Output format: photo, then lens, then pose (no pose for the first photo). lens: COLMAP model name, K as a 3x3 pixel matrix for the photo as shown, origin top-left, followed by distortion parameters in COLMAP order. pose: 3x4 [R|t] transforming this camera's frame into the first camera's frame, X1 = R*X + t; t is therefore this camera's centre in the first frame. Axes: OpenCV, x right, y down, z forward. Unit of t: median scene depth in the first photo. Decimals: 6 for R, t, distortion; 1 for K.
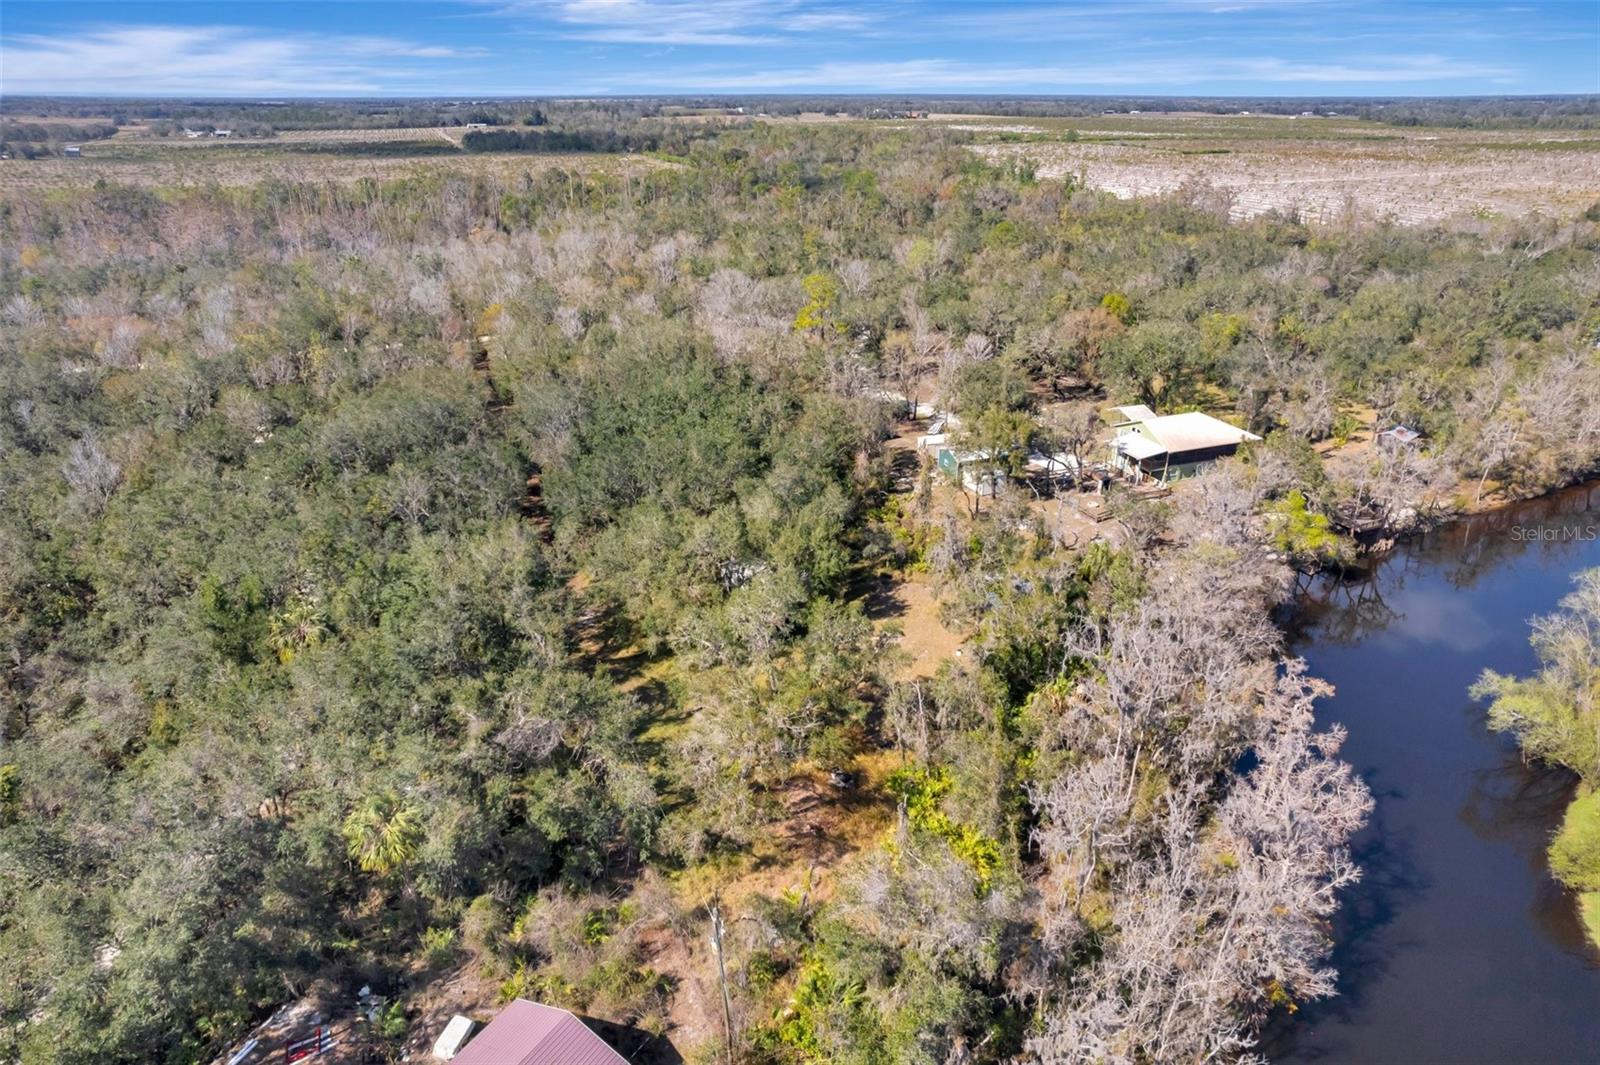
lens RADIAL K [[1048.6, 0, 800.0], [0, 1048.6, 532.5], [0, 0, 1]] dist [-0.080755, 0.085179]
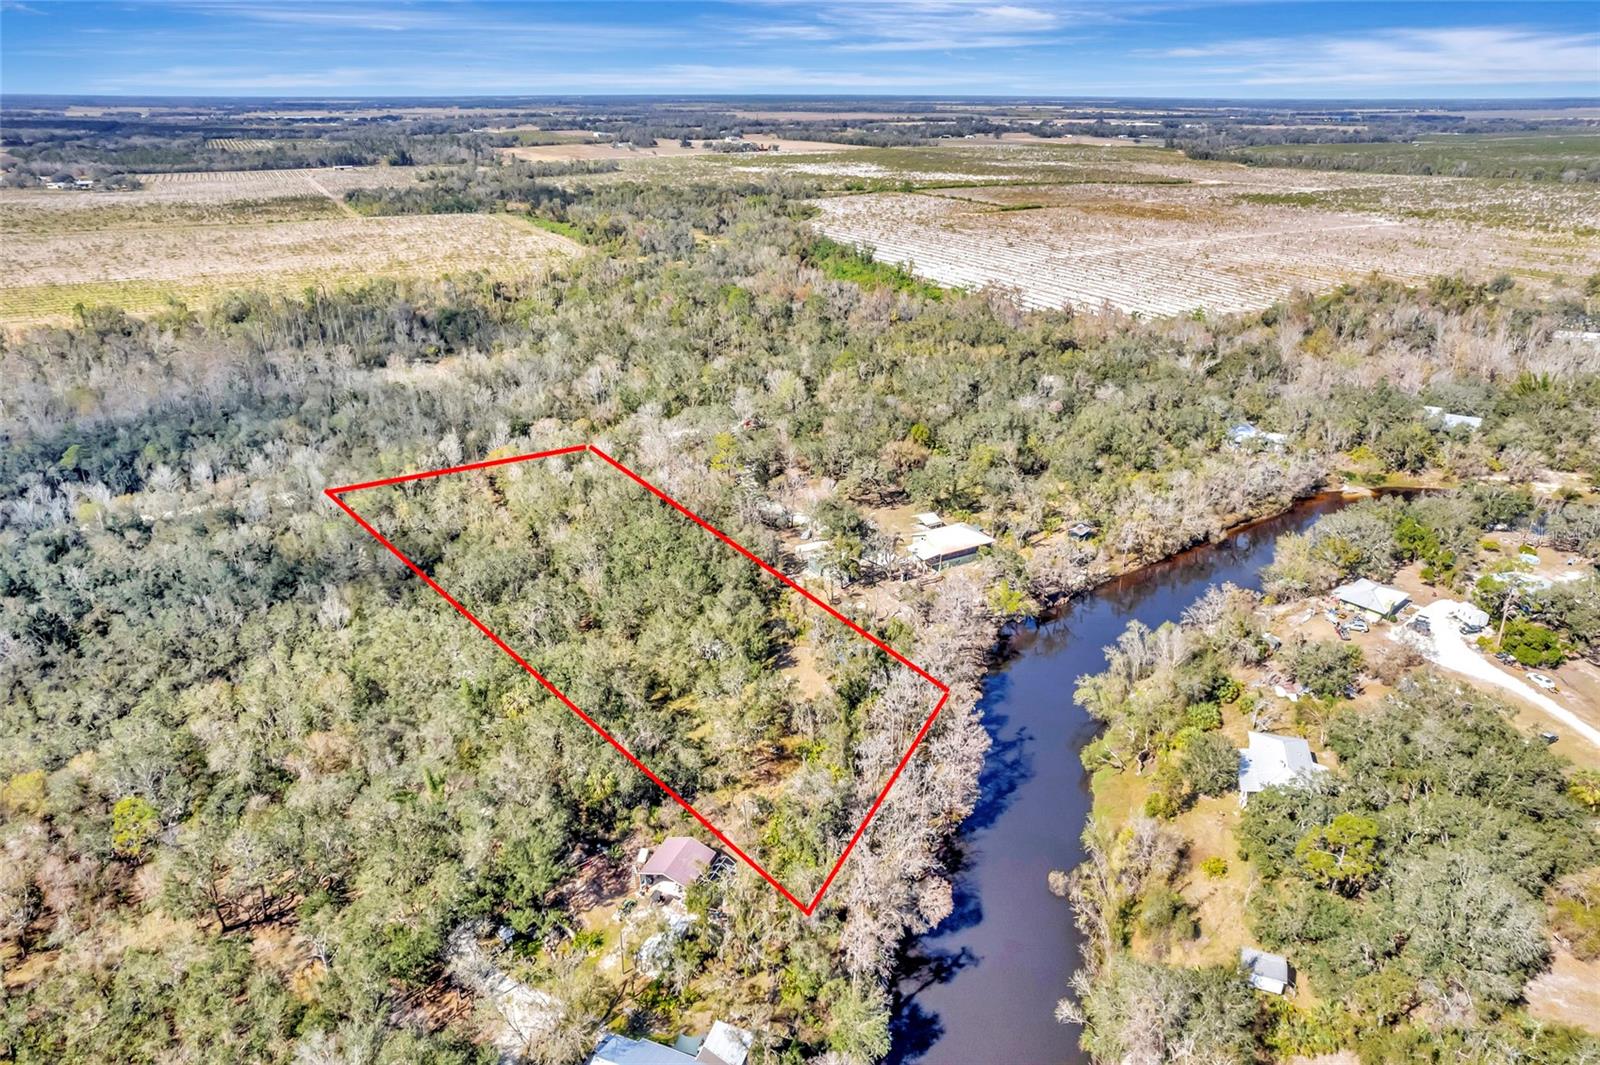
lens RADIAL K [[1024.5, 0, 800.0], [0, 1024.5, 532.5], [0, 0, 1]] dist [-0.039343, 0.038090]
pose [[0.990893, -0.054169, 0.123272, -0.134401], [0.054537, 0.998512, 0.000389, -0.197195], [-0.123110, 0.006337, 0.992373, -1.033228]]
